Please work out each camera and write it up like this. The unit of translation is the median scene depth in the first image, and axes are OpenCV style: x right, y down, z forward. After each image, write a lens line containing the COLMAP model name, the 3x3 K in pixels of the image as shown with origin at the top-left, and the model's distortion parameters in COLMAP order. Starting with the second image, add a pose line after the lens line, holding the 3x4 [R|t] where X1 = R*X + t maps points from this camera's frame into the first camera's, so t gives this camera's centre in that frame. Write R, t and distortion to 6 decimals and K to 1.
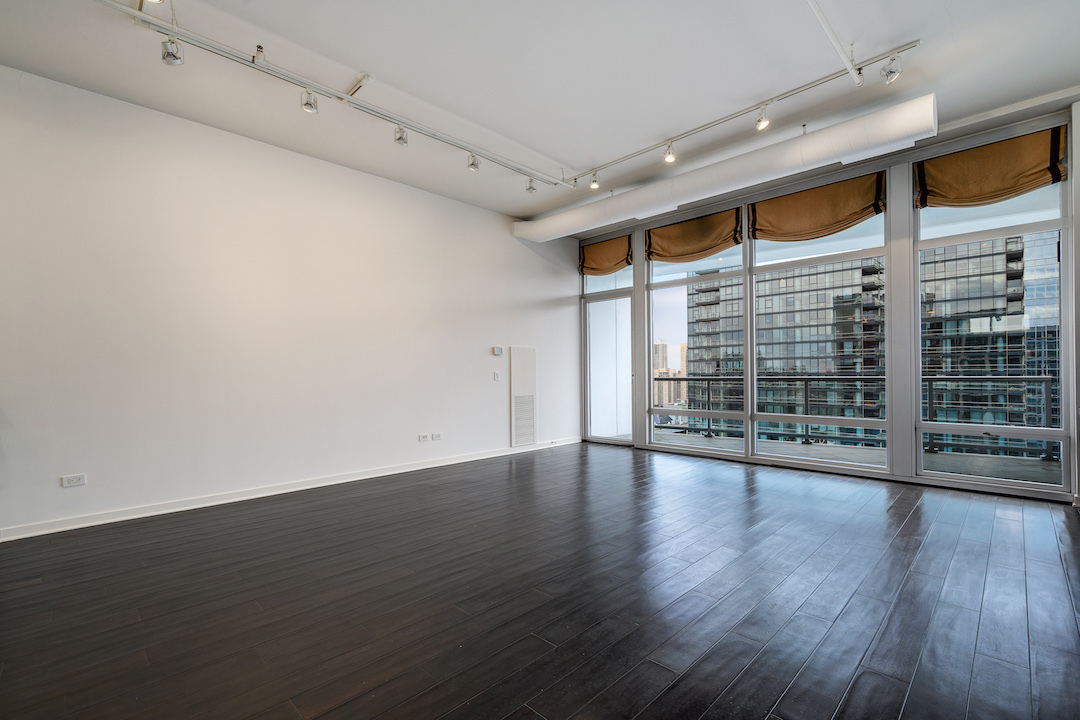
lens RADIAL K [[474.2, 0, 544.2], [0, 474.2, 363.8], [0, 0, 1]] dist [-0.000347, 0.001190]
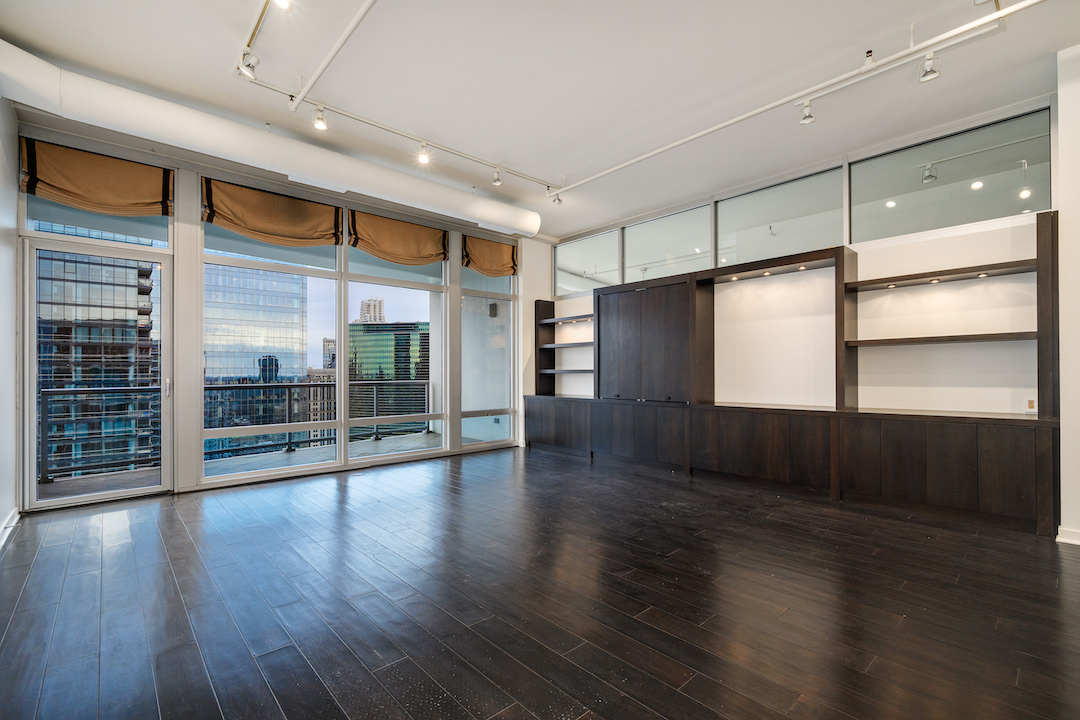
lens RADIAL K [[474.2, 0, 546.7], [0, 474.2, 366.2], [0, 0, 1]] dist [-0.000347, 0.001190]
pose [[0.044829, 0.022629, 0.998738, -0.406010], [-0.007861, 0.999720, -0.022298, 0.008525], [-0.998964, -0.006851, 0.044994, 0.410059]]
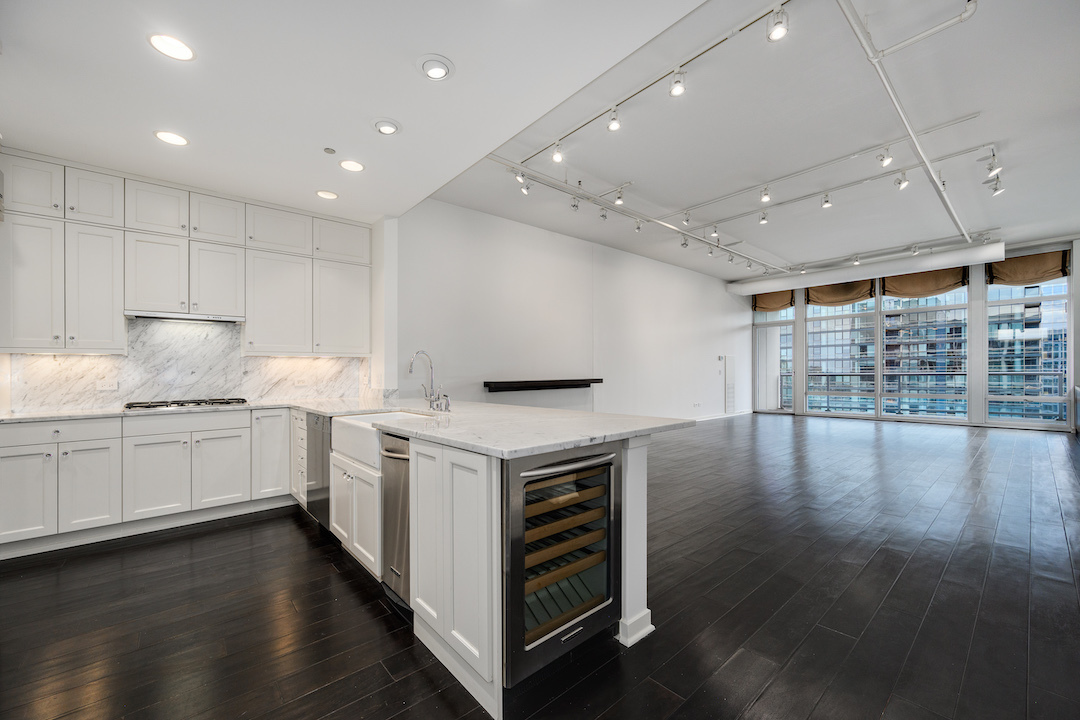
lens RADIAL K [[423.3, 0, 554.6], [0, 423.3, 367.1], [0, 0, 1]] dist [0.011379, -0.001876]
pose [[0.998363, -0.000558, -0.057199, -0.527966], [0.000851, 0.999987, 0.005093, -0.002411], [0.057196, -0.005133, 0.998350, -0.507131]]
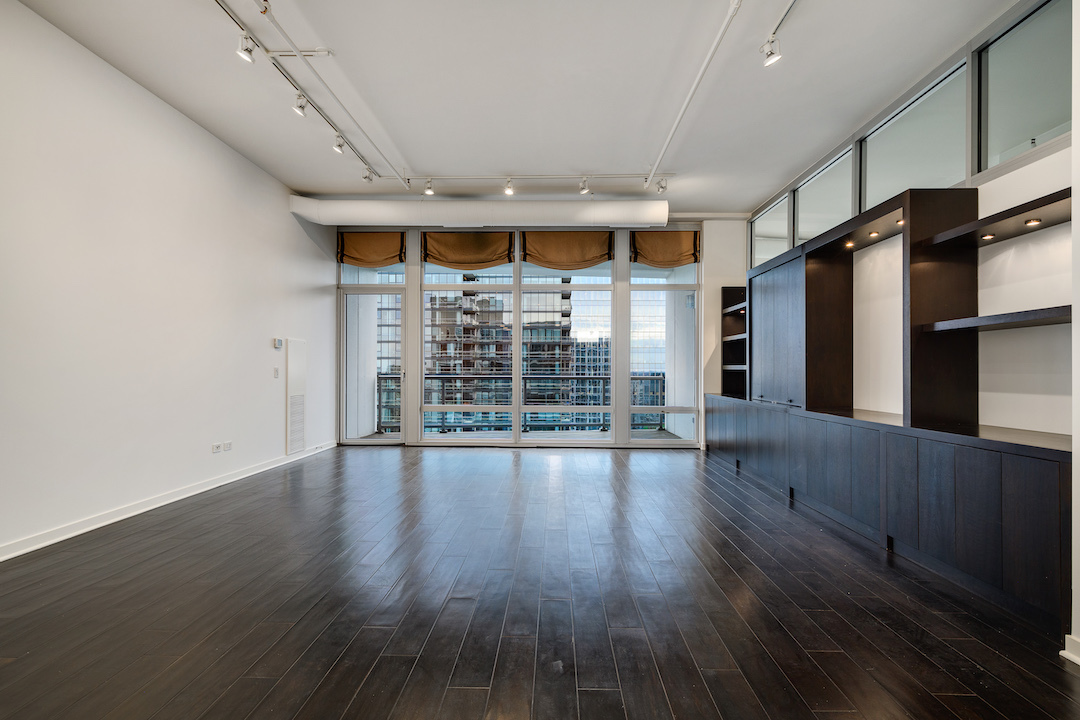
lens RADIAL K [[554.0, 0, 541.1], [0, 554.0, 364.5], [0, 0, 1]] dist [0.006027, 0.000774]
pose [[0.729156, 0.019212, 0.684078, -0.365758], [-0.021555, 0.999755, -0.005102, 0.004449], [-0.684008, -0.011025, 0.729391, -0.046103]]
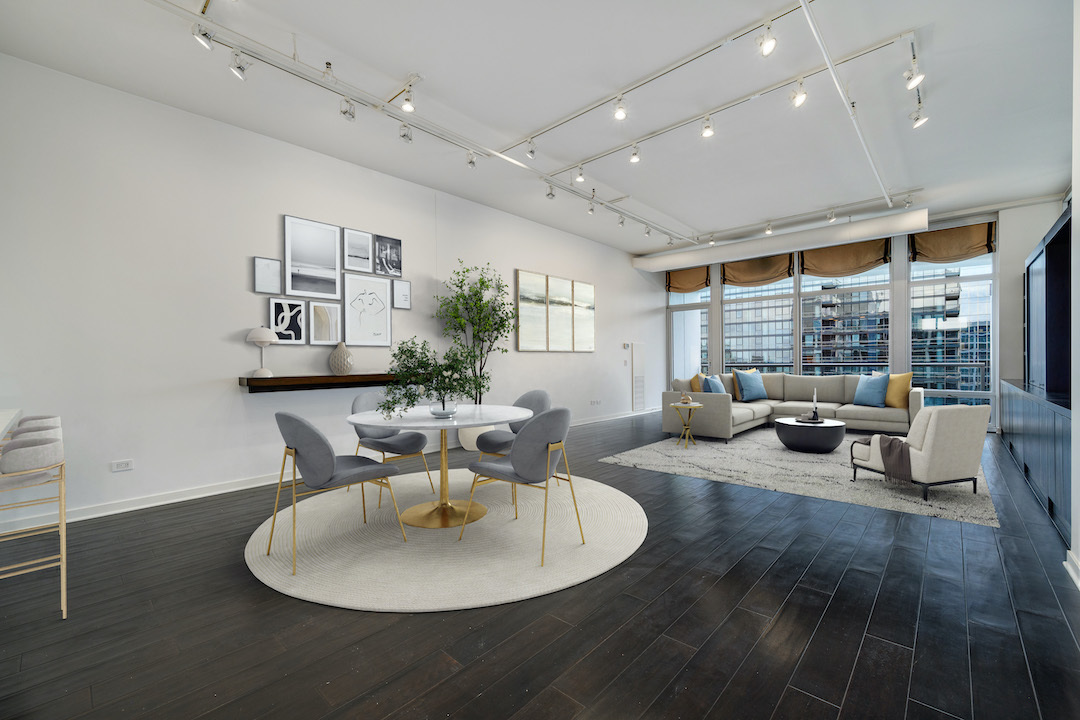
lens RADIAL K [[445.0, 0, 544.9], [0, 445.0, 360.6], [0, 0, 1]] dist [0.002907, -0.000082]
pose [[0.999037, 0.000653, 0.043860, -0.347040], [-0.001249, 0.999907, 0.013569, 0.000255], [-0.043847, -0.013611, 0.998946, -0.316576]]
